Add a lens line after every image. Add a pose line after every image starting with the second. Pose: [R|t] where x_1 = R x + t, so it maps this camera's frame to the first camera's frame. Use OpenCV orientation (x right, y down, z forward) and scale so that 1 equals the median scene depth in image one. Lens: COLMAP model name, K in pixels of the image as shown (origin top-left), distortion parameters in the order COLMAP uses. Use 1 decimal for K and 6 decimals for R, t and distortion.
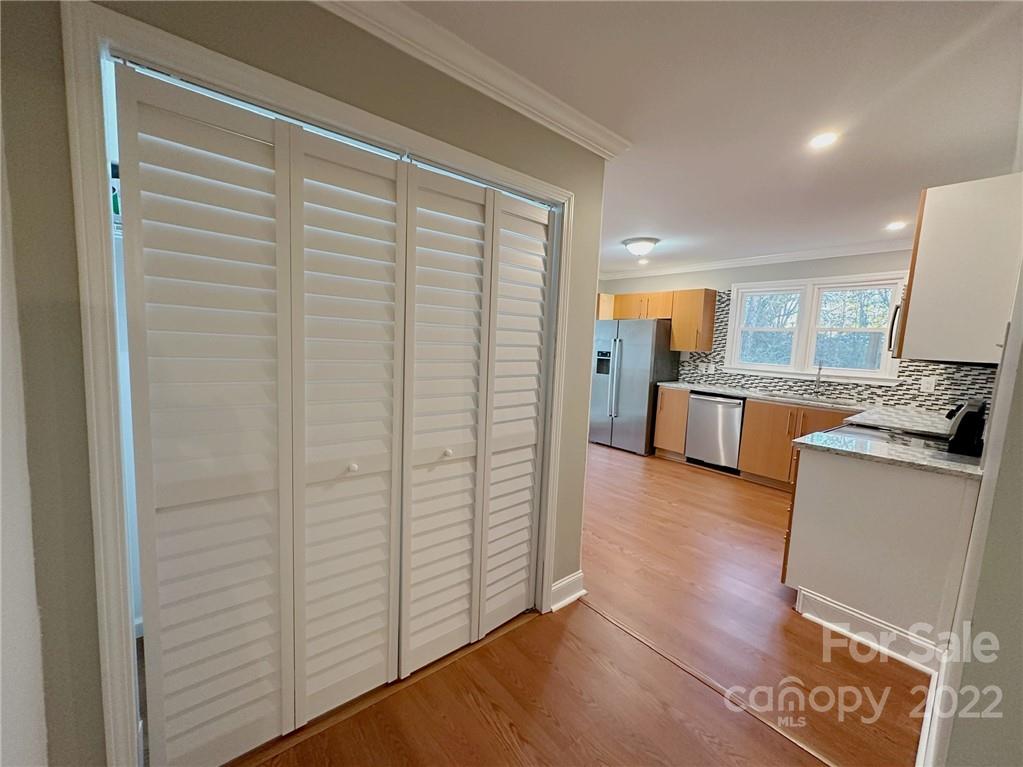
lens RADIAL K [[408.2, 0, 511.3], [0, 408.2, 380.9], [0, 0, 1]] dist [-0.001227, -0.000042]
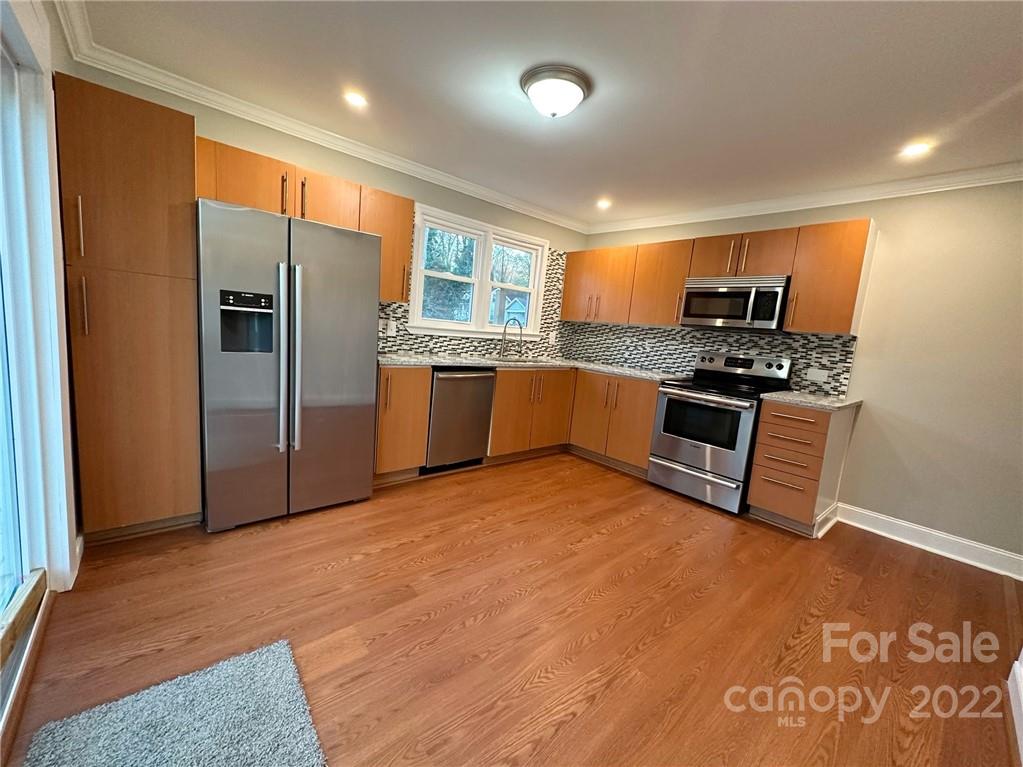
lens RADIAL K [[408.2, 0, 511.8], [0, 408.2, 385.8], [0, 0, 1]] dist [-0.001227, -0.000042]
pose [[-0.023744, -0.184692, 0.982510, -0.194223], [0.012451, 0.982656, 0.185020, -0.063691], [-0.999641, 0.016626, -0.021032, 0.898255]]
